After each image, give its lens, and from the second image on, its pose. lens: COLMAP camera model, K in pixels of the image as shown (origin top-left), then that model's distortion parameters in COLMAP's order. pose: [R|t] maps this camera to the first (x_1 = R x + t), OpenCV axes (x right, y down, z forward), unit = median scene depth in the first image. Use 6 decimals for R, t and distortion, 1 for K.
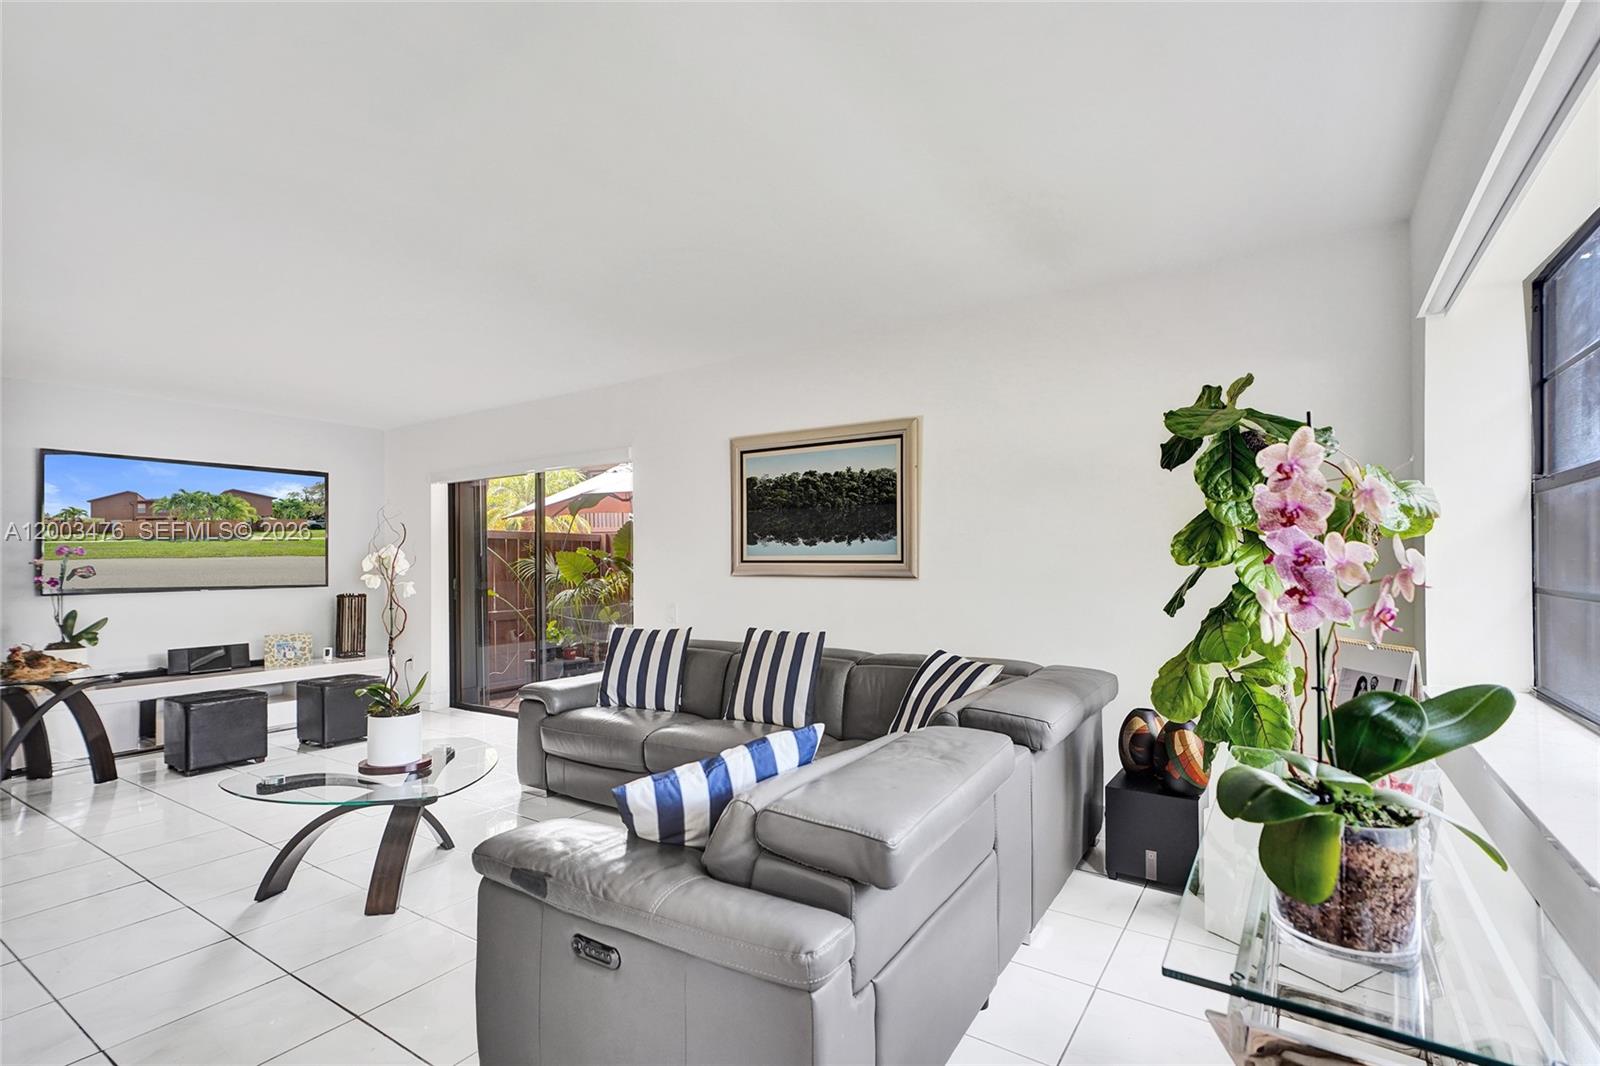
lens RADIAL K [[722.4, 0, 795.1], [0, 722.4, 558.4], [0, 0, 1]] dist [-0.001049, 0.005210]
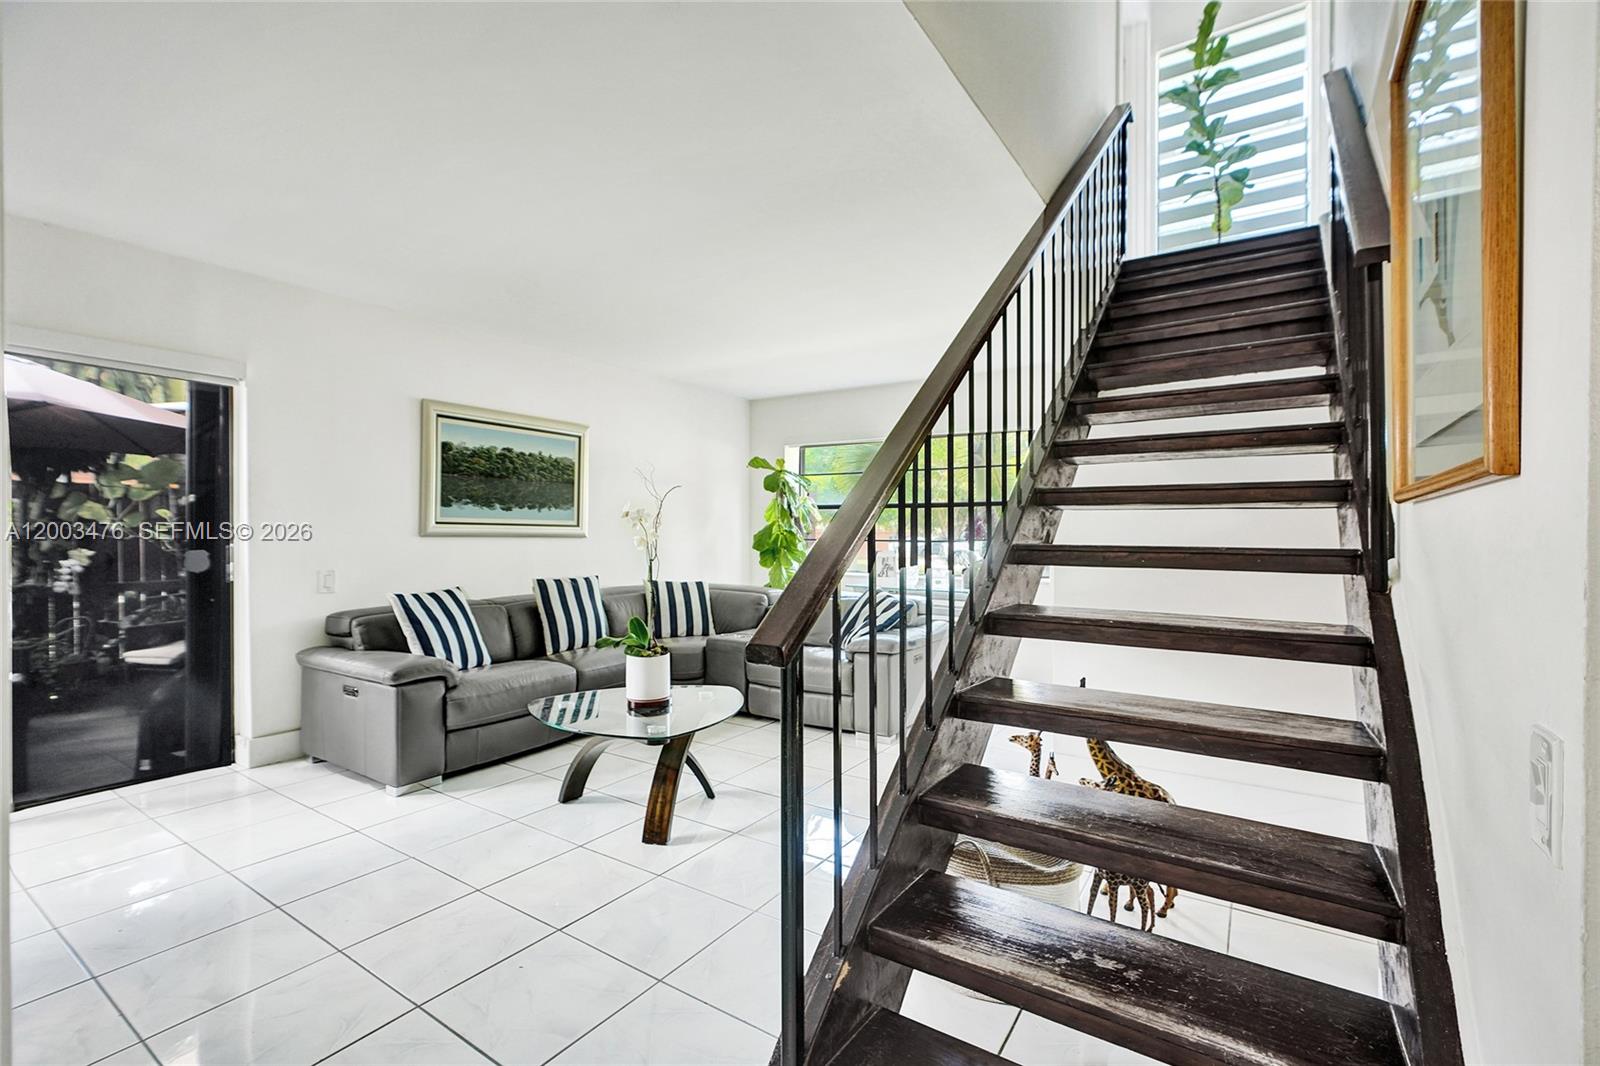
lens RADIAL K [[722.4, 0, 802.0], [0, 722.4, 538.5], [0, 0, 1]] dist [-0.001049, 0.005210]
pose [[0.008537, 0.004137, 0.999955, -1.292050], [-0.003209, 0.999986, -0.004110, 0.034186], [-0.999958, -0.003174, 0.008550, 0.570775]]
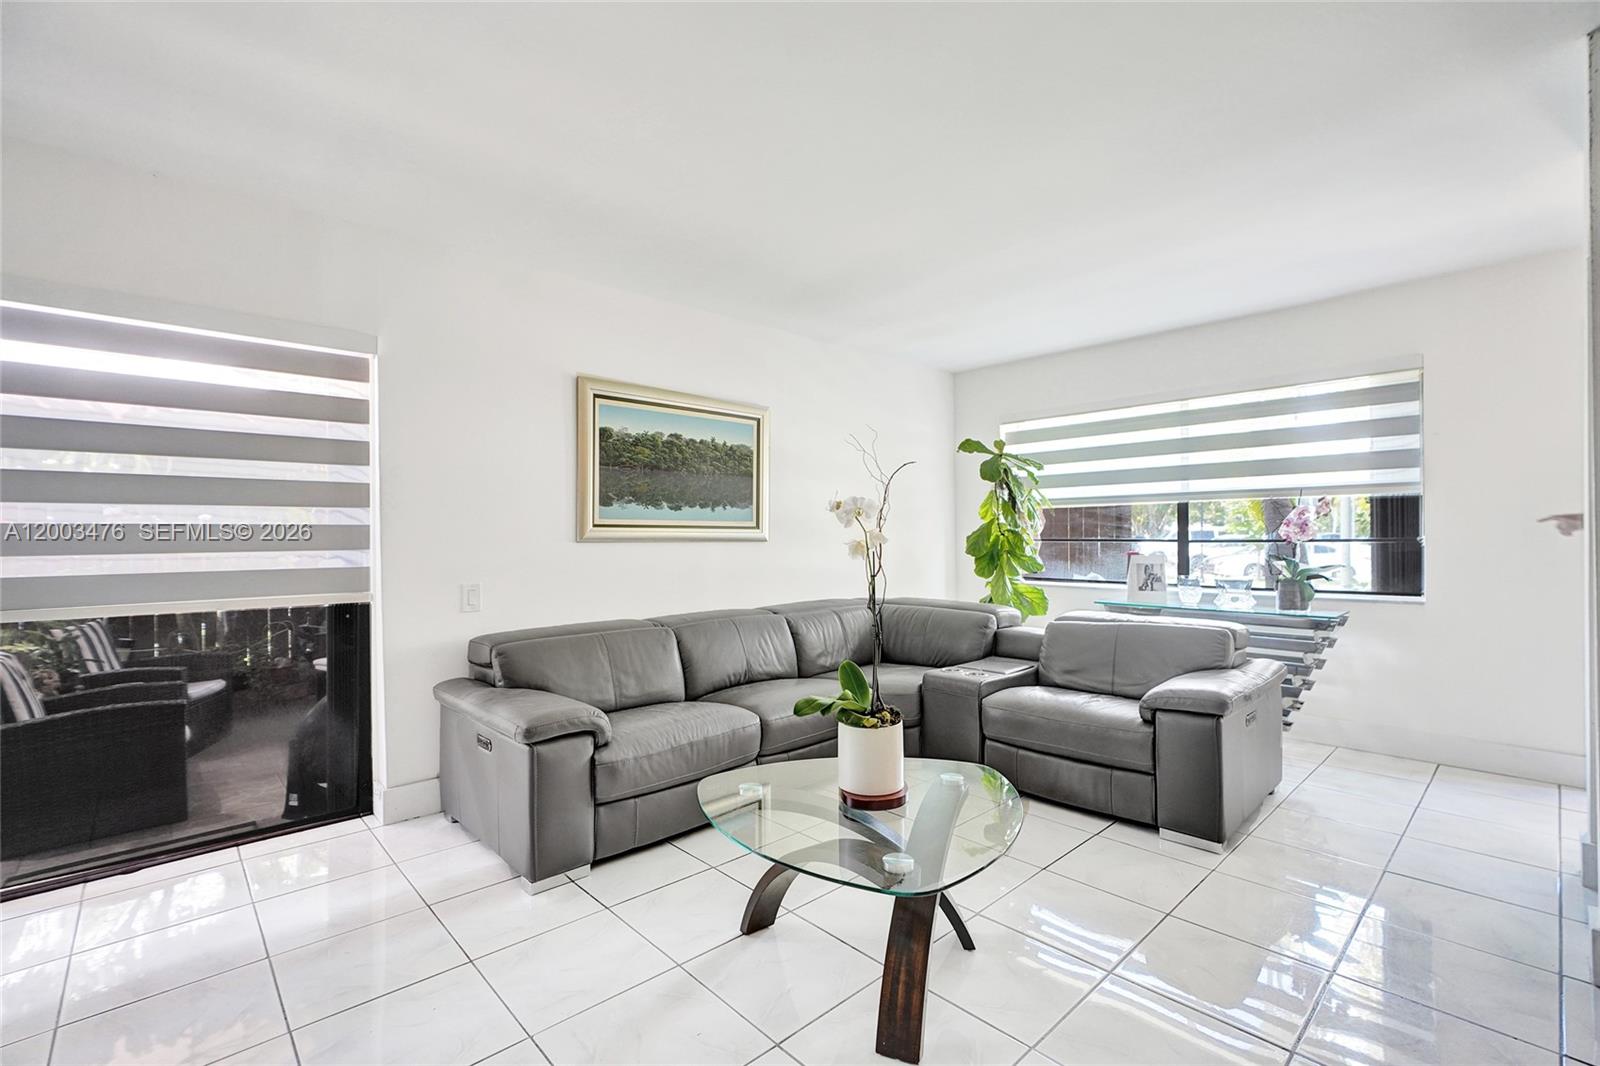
lens RADIAL K [[722.4, 0, 800.7], [0, 722.4, 533.2], [0, 0, 1]] dist [-0.001049, 0.005210]
pose [[0.237006, 0.012570, 0.971427, -0.988250], [0.005608, 0.999882, -0.014307, 0.031213], [-0.971492, 0.008839, 0.236907, 0.680767]]
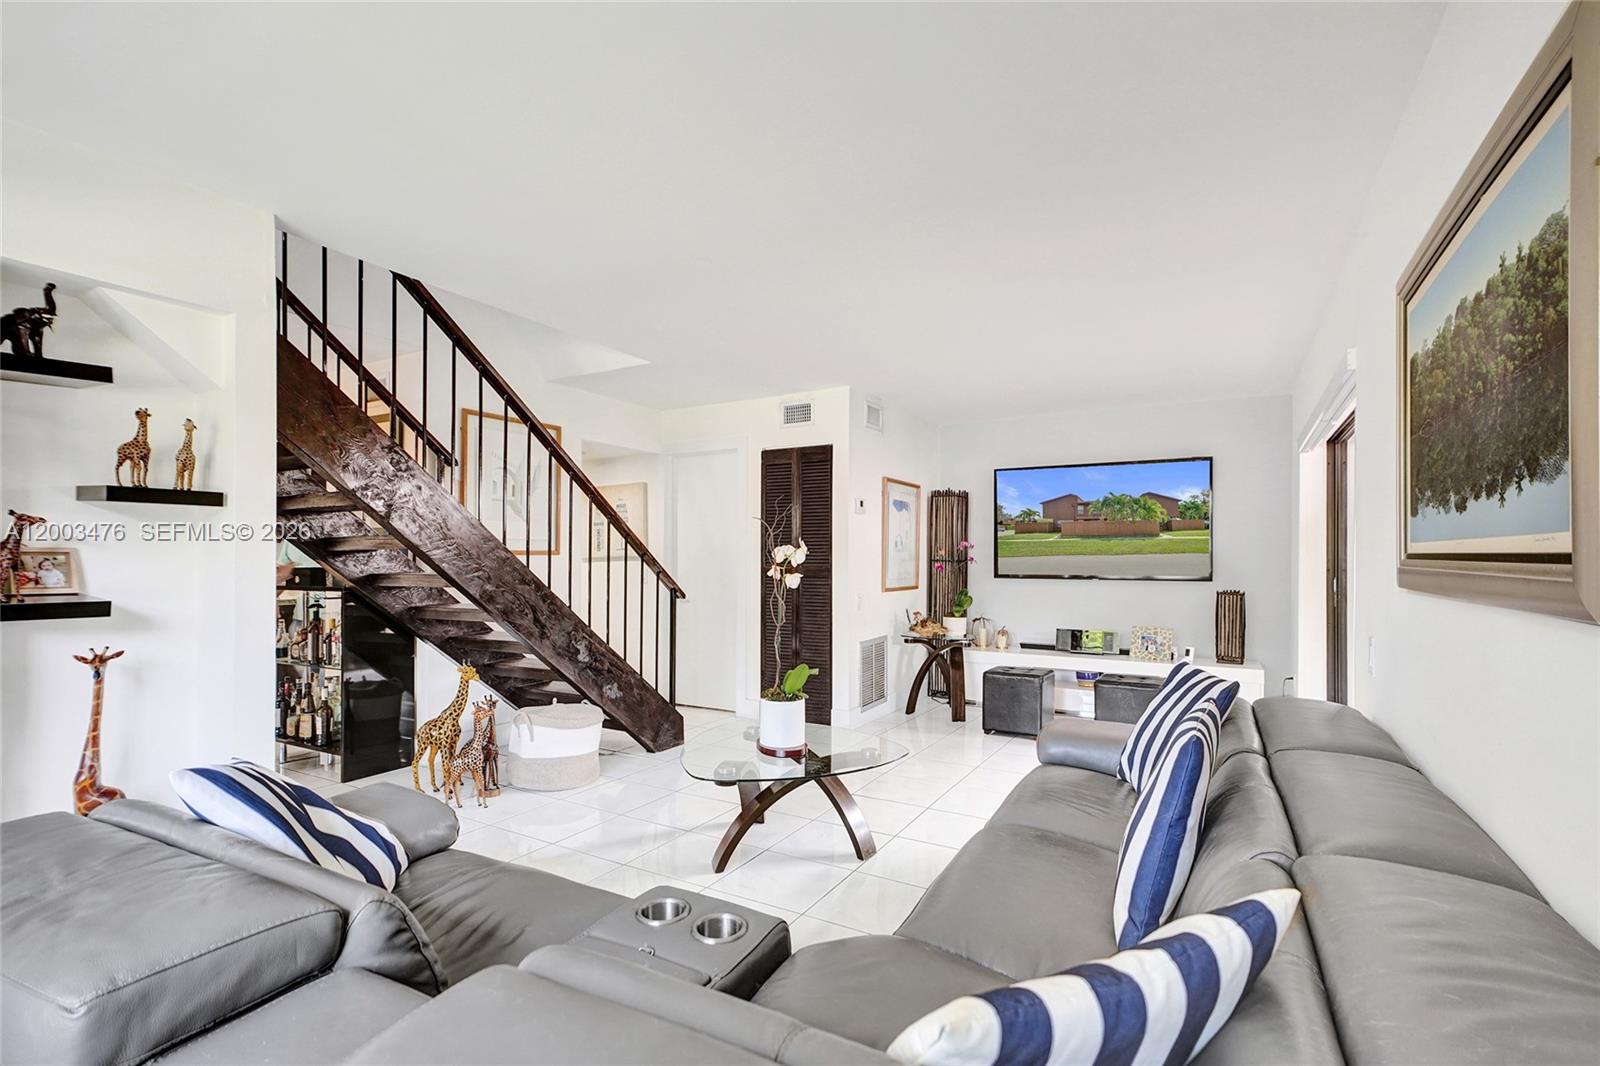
lens RADIAL K [[722.4, 0, 805.1], [0, 722.4, 553.0], [0, 0, 1]] dist [-0.001049, 0.005210]
pose [[0.062885, 0.003765, -0.998014, 0.399408], [-0.006391, 0.999974, 0.003370, 0.003679], [0.998000, 0.006166, 0.062907, 0.736297]]
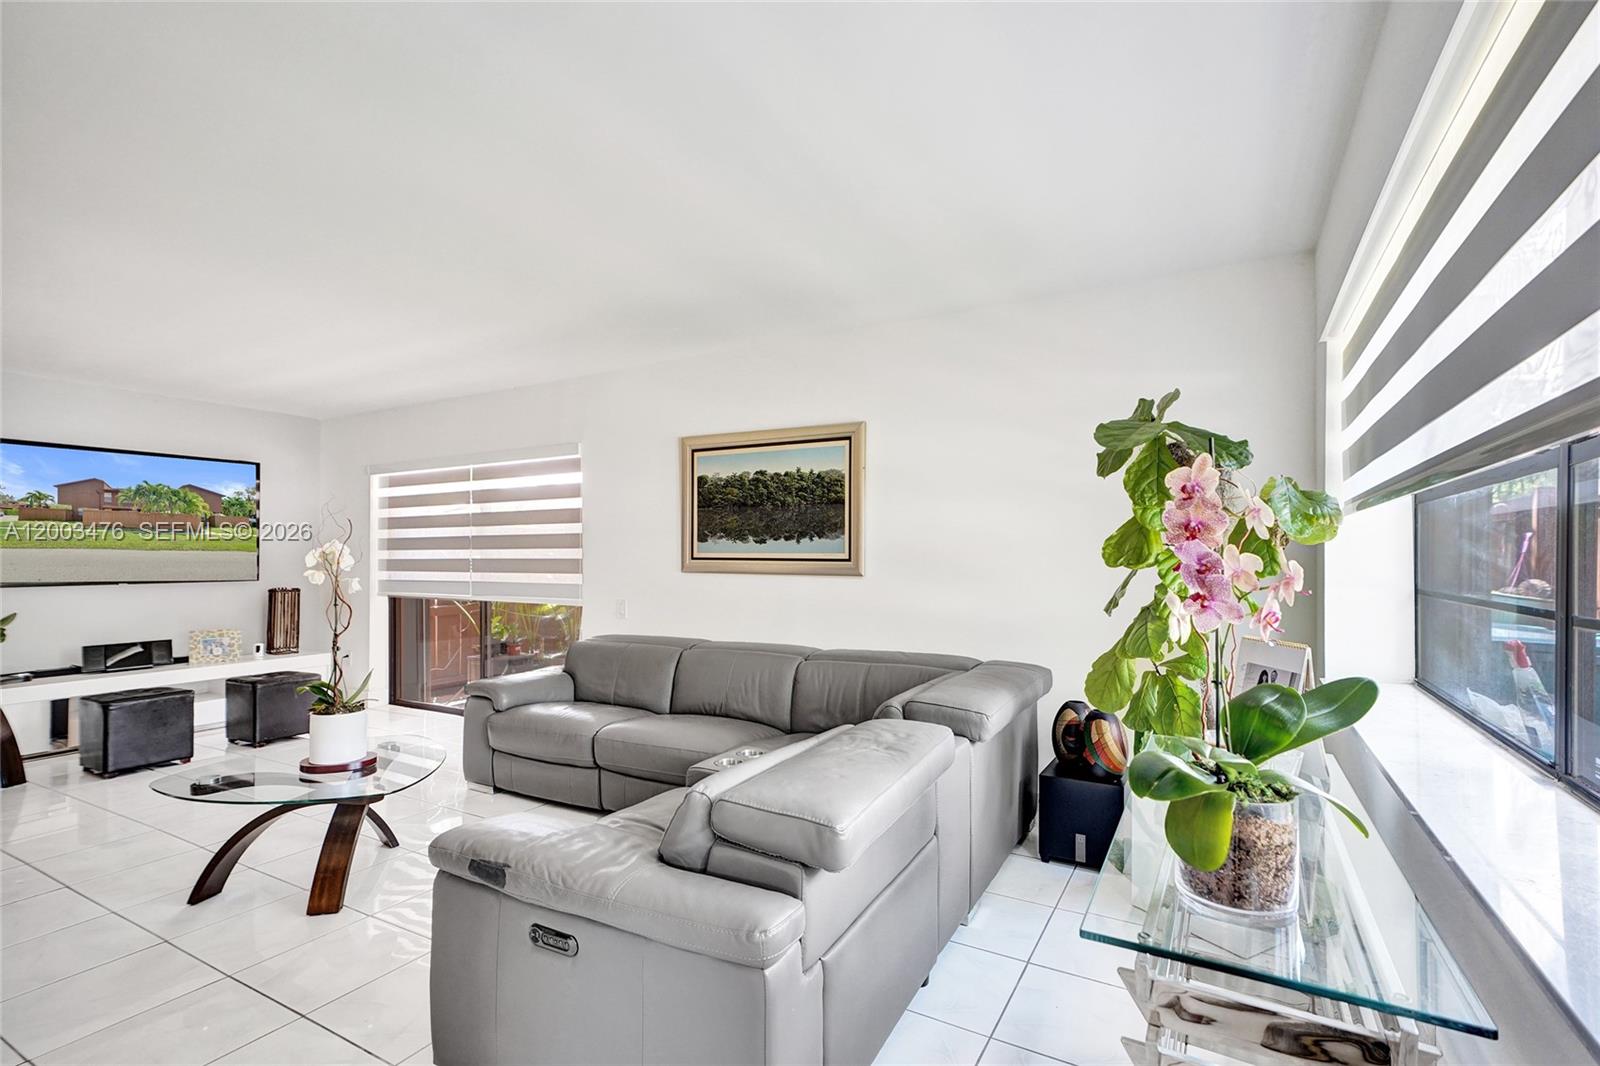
lens RADIAL K [[722.4, 0, 790.0], [0, 722.4, 558.3], [0, 0, 1]] dist [-0.001049, 0.005210]
pose [[0.997745, 0.006931, 0.066758, -0.005642], [-0.007367, 0.999953, 0.006289, -0.004186], [-0.066711, -0.006767, 0.997749, -0.022236]]
